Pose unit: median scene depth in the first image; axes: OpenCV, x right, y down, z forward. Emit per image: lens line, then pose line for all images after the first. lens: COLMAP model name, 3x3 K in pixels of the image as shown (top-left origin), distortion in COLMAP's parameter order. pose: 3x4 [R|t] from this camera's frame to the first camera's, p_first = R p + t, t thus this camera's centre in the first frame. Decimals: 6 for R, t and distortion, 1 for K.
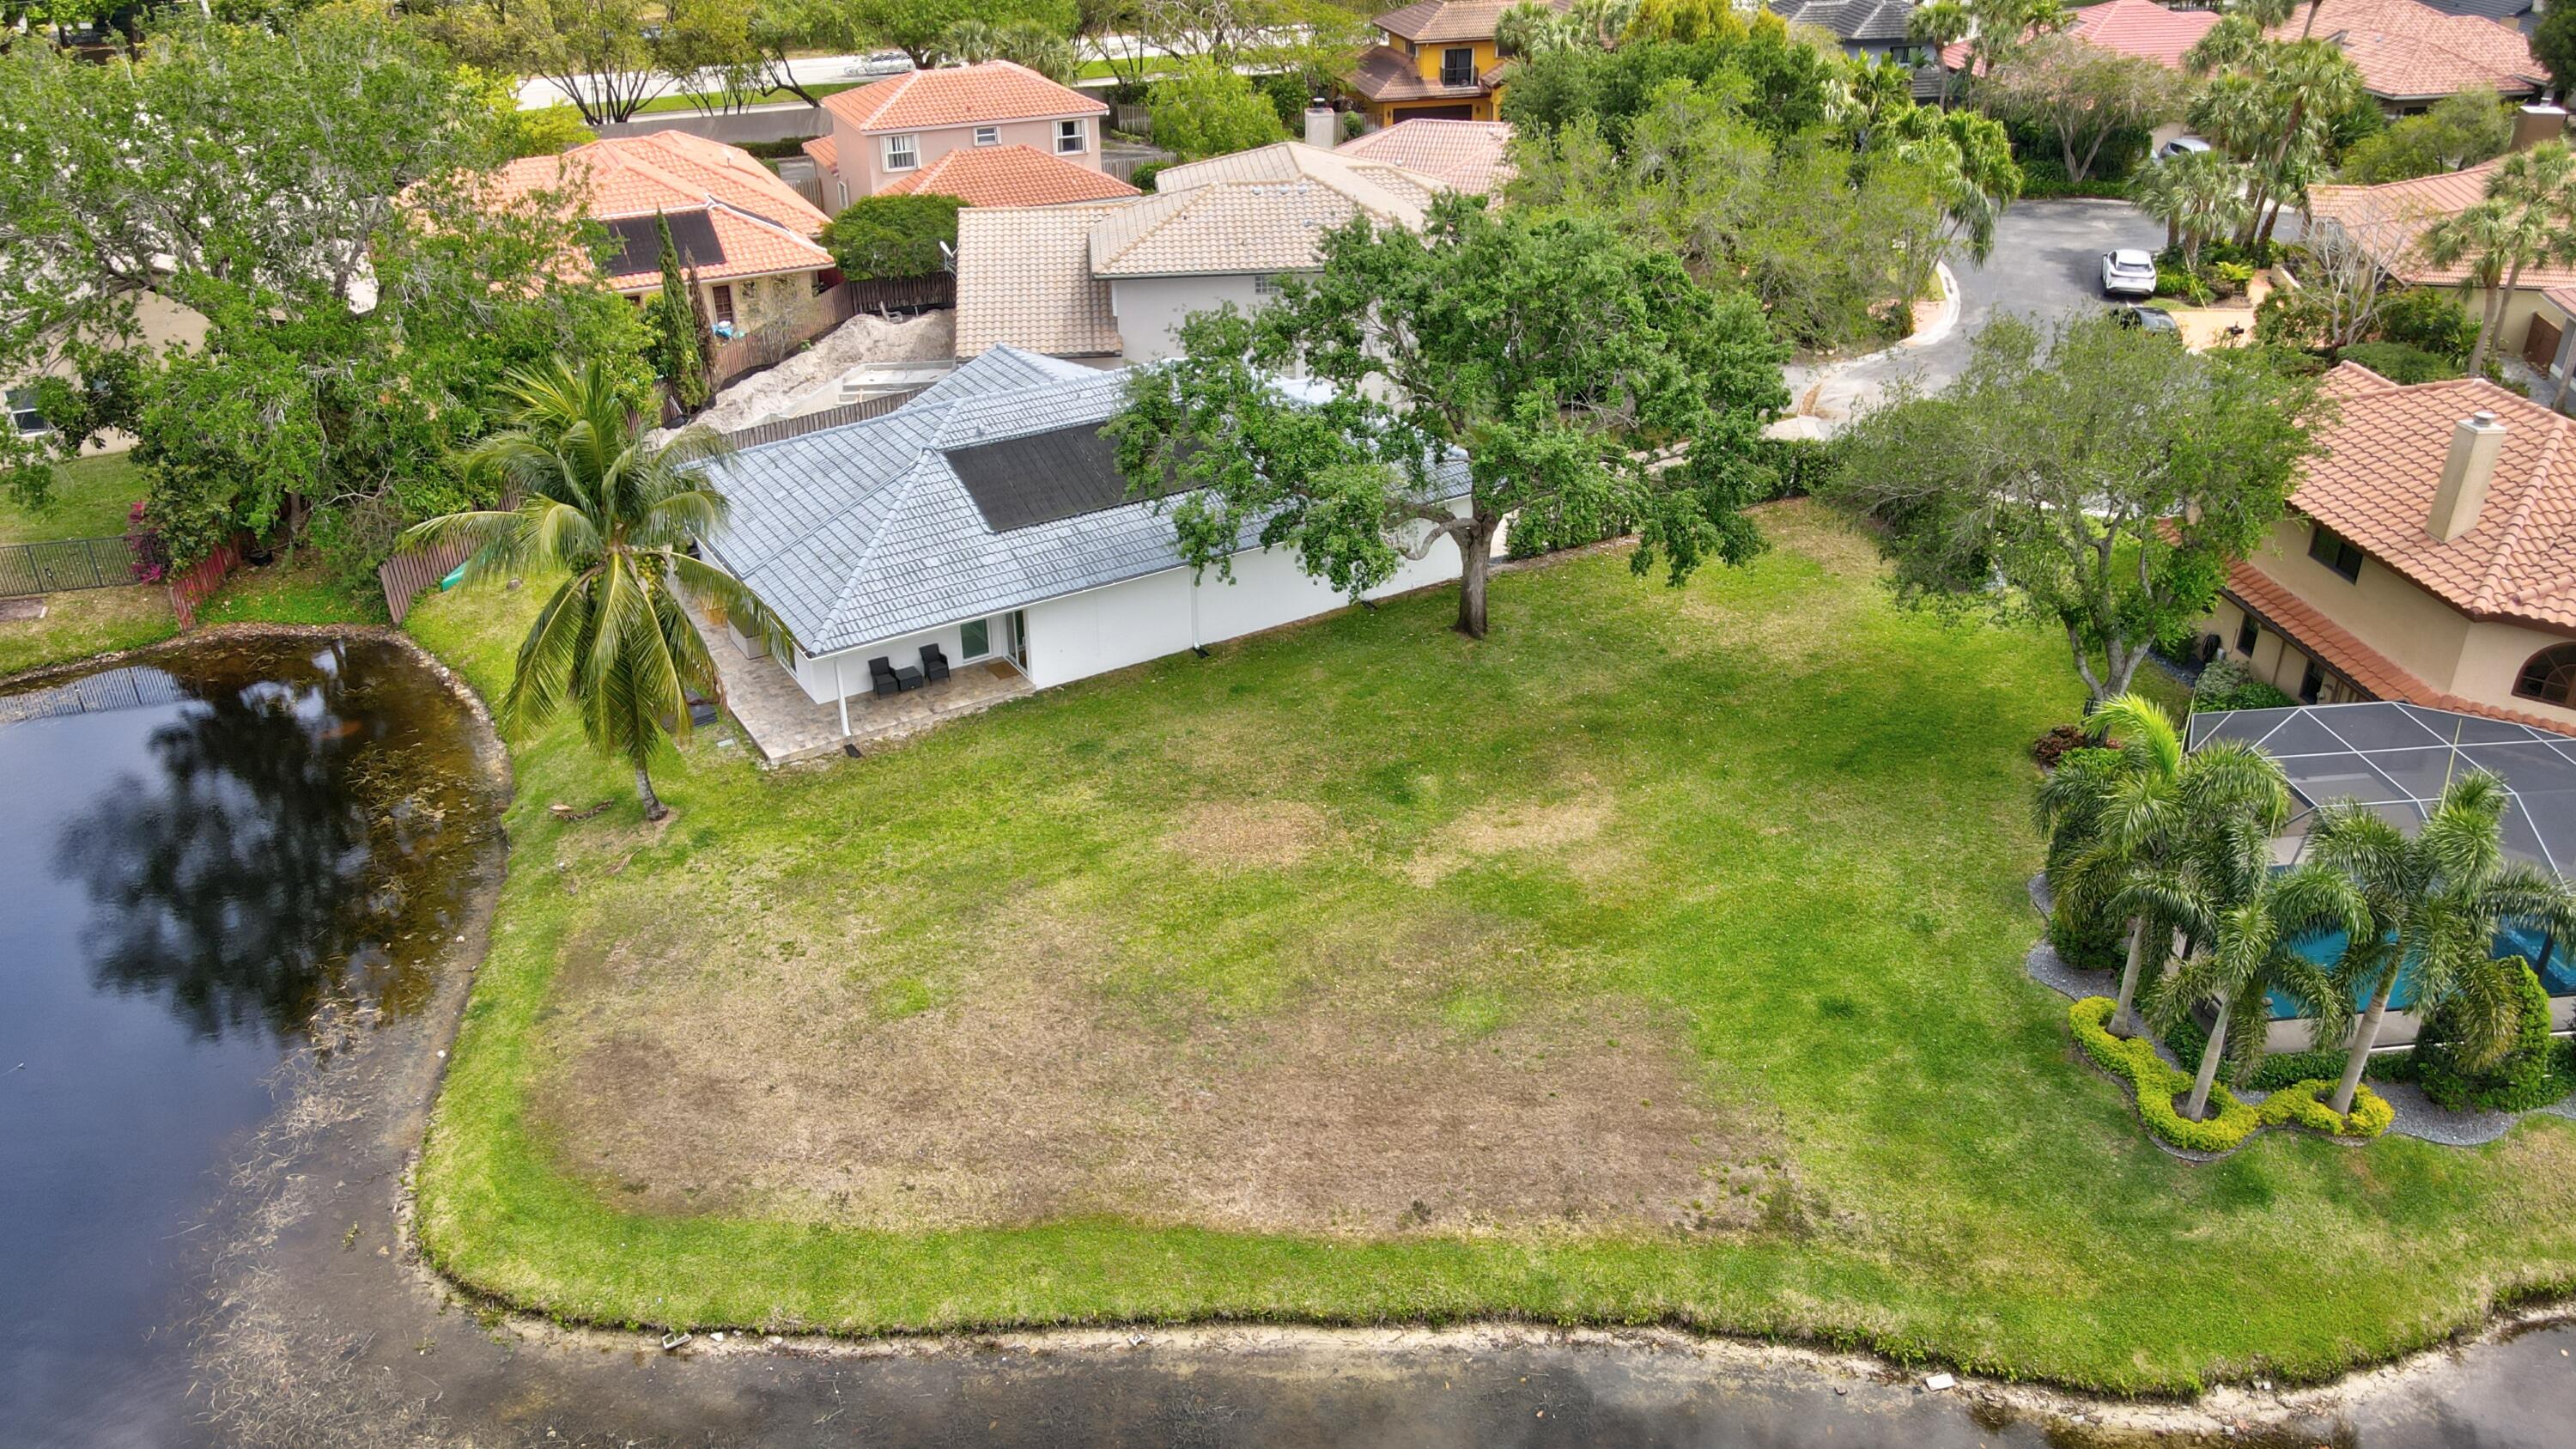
lens RADIAL K [[1888.8, 0, 1283.8], [0, 1888.8, 725.1], [0, 0, 1]] dist [0.010867, 0.003480]
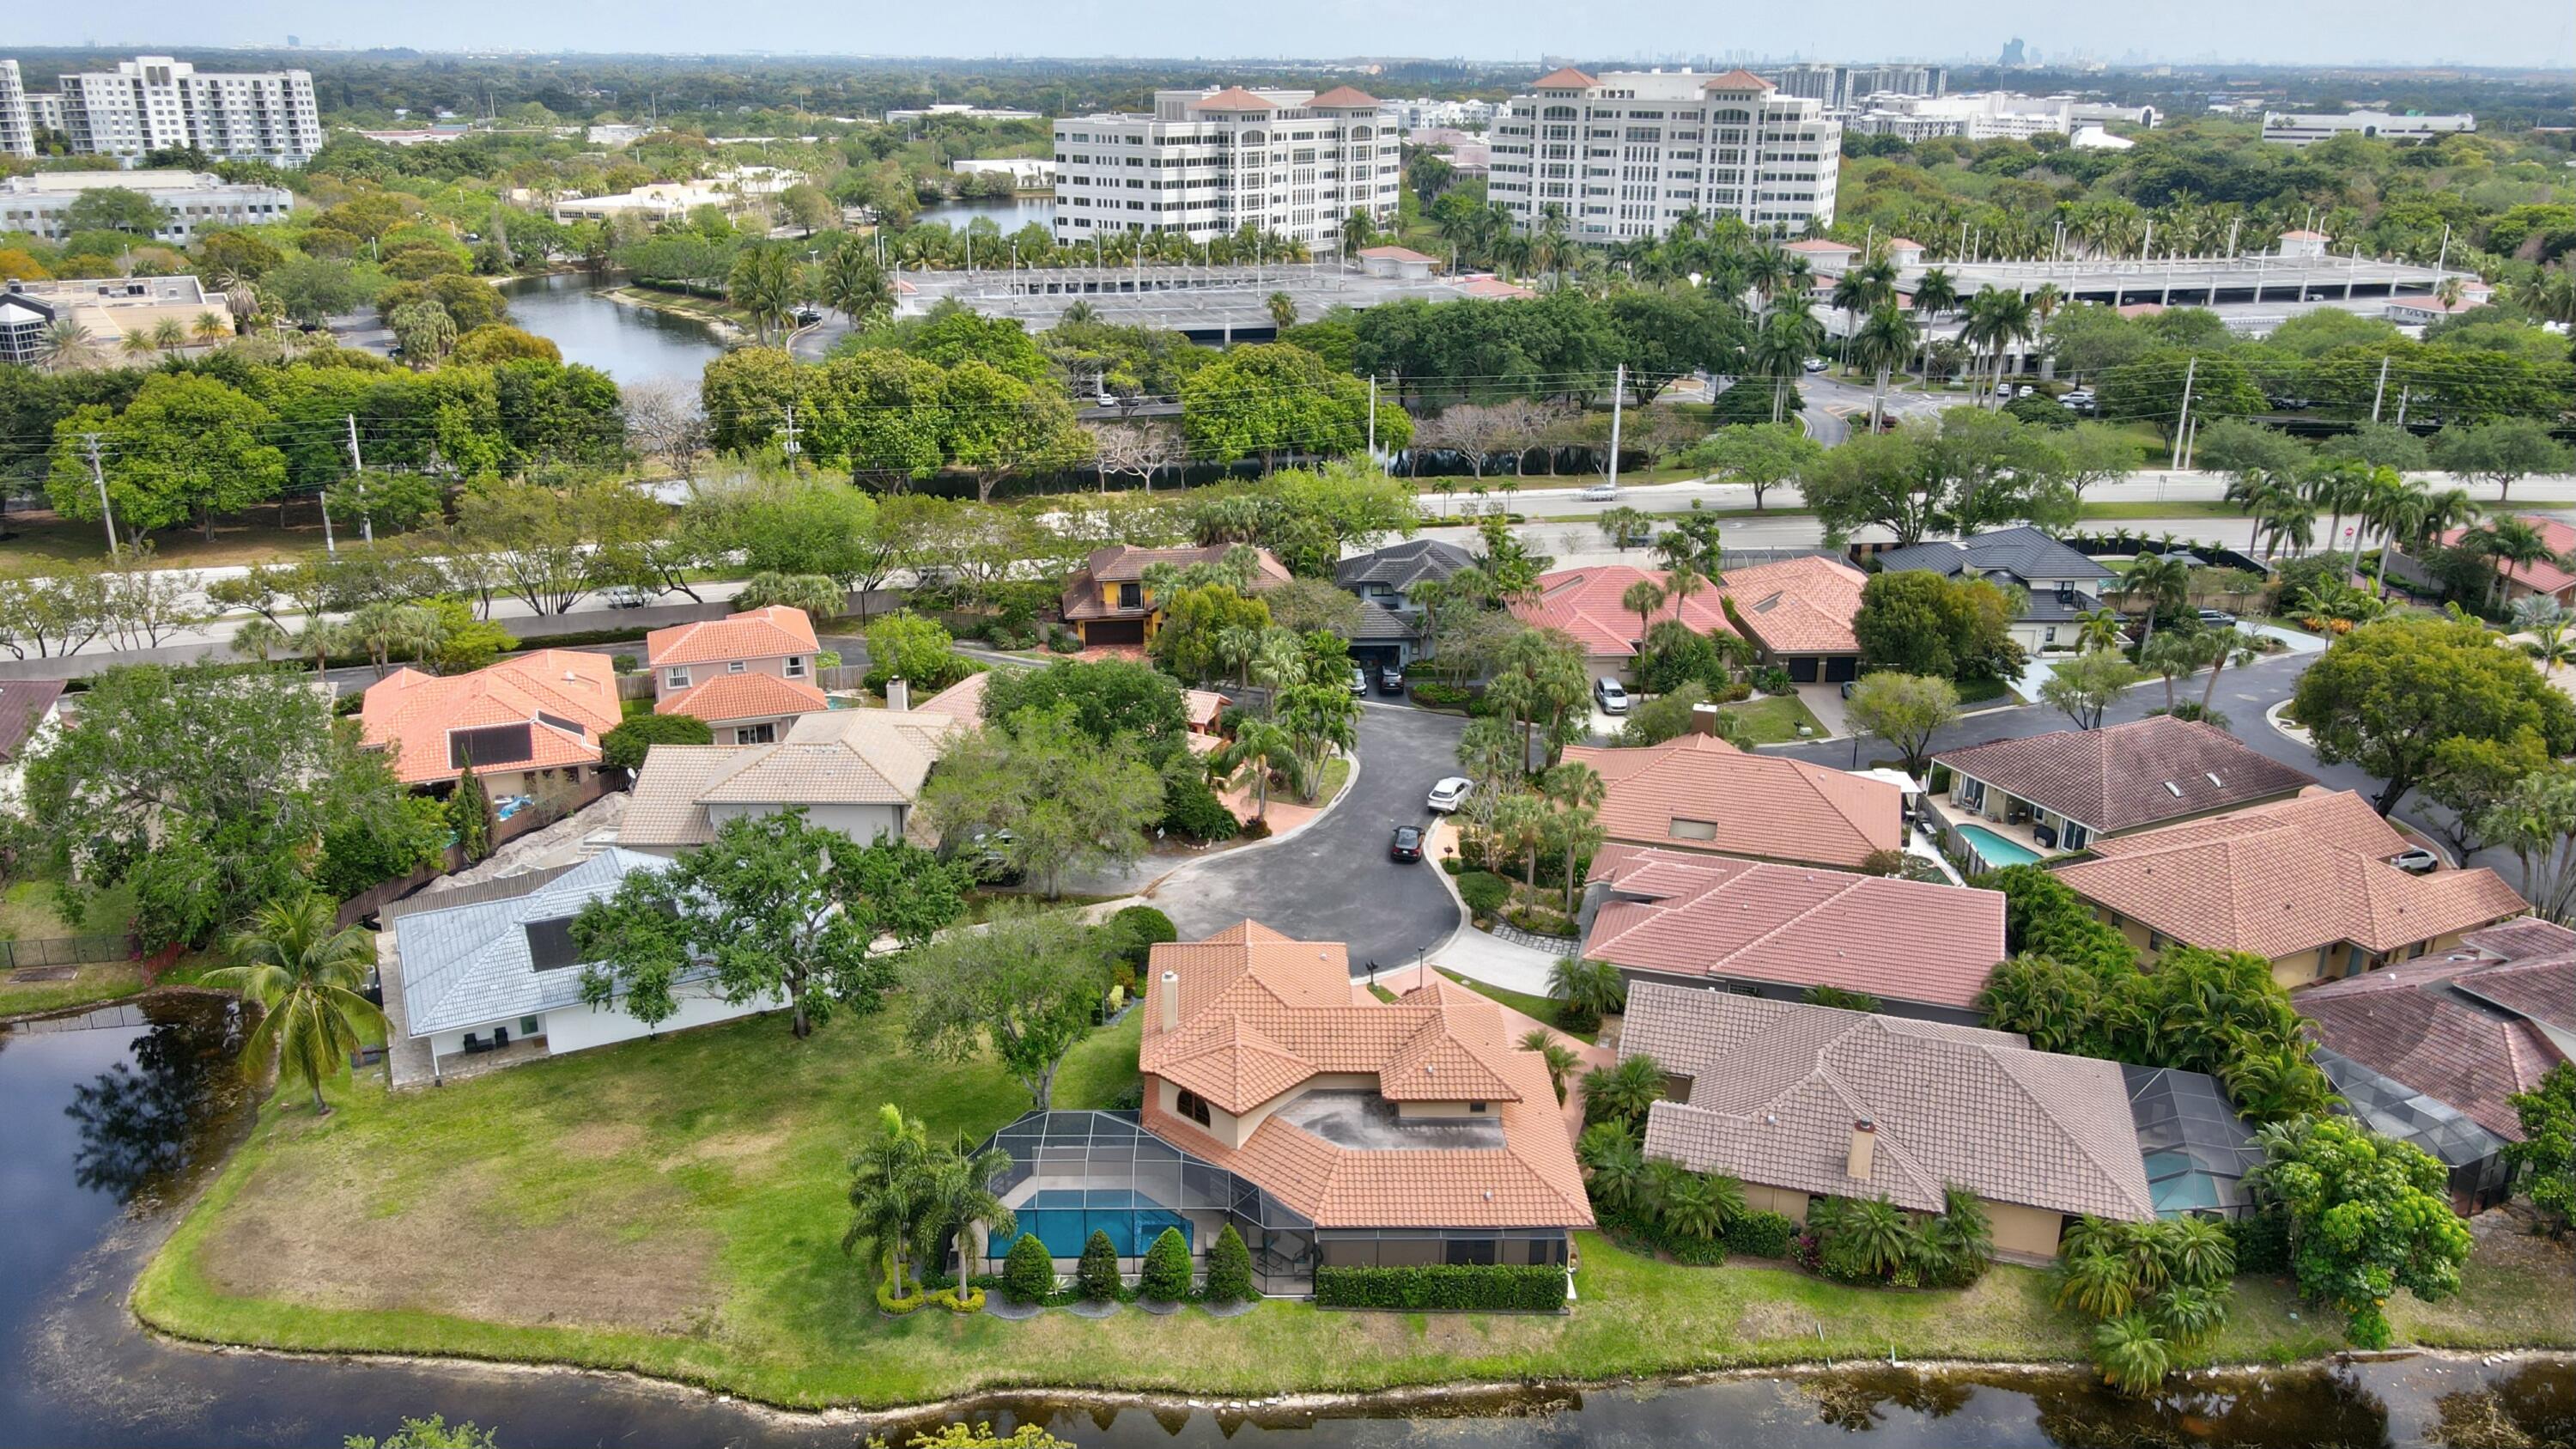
lens RADIAL K [[1888.8, 0, 1297.6], [0, 1888.8, 721.9], [0, 0, 1]] dist [0.010867, 0.003480]
pose [[0.995736, 0.046836, -0.079475, 1.104043], [-0.058146, 0.987492, -0.146554, -0.167118], [0.071617, 0.150550, 0.986005, -1.282062]]
